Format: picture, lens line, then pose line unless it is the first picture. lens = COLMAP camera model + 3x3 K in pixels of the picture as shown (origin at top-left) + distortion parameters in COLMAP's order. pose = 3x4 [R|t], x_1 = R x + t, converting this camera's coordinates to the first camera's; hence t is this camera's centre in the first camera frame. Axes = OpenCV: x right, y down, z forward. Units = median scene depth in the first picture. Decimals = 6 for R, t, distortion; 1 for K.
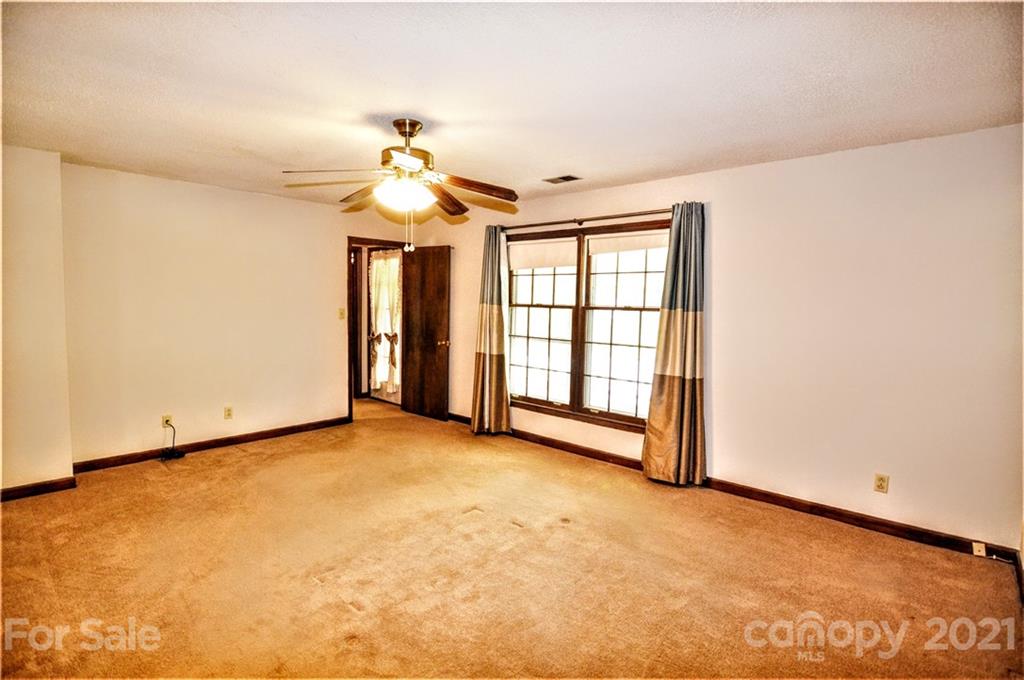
lens RADIAL K [[496.8, 0, 515.4], [0, 496.8, 342.8], [0, 0, 1]] dist [-0.004607, -0.014357]
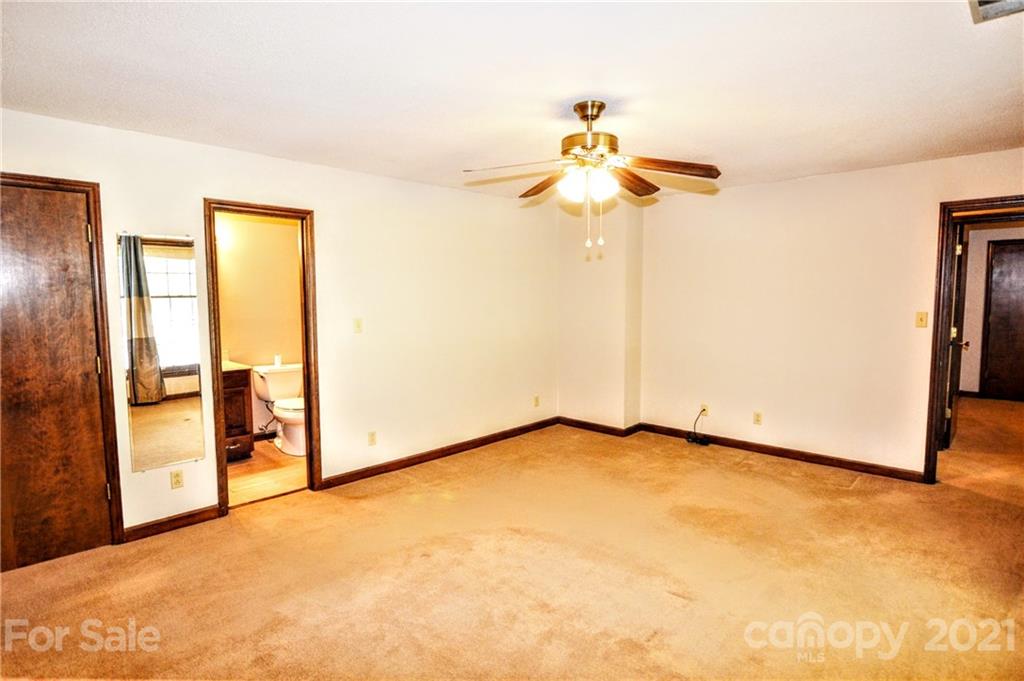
lens RADIAL K [[562.8, 0, 512.0], [0, 562.8, 340.5], [0, 0, 1]] dist [-0.022440, -0.001321]
pose [[-0.029244, 0.070173, -0.997106, 0.497635], [-0.083439, 0.993880, 0.072393, -0.045083], [0.996084, 0.085315, -0.023210, 0.542339]]
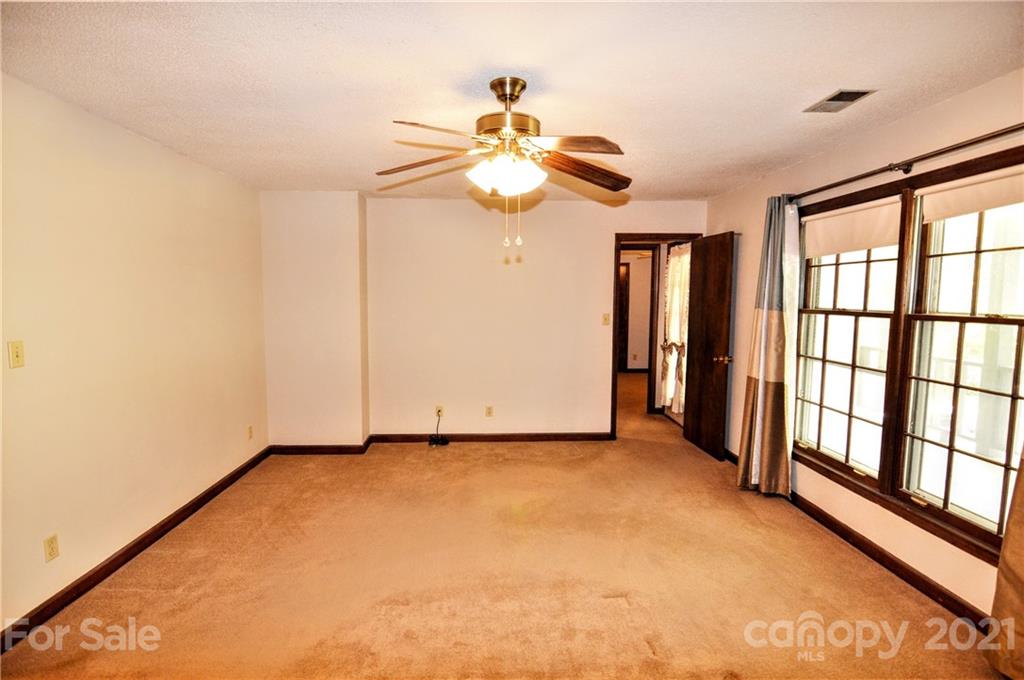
lens RADIAL K [[509.2, 0, 517.8], [0, 509.2, 342.5], [0, 0, 1]] dist [-0.010082, -0.001034]
pose [[0.707425, 0.048932, -0.705092, 0.226162], [-0.053239, 0.998456, 0.015876, -0.025805], [0.704780, 0.026308, 0.708938, 0.265264]]
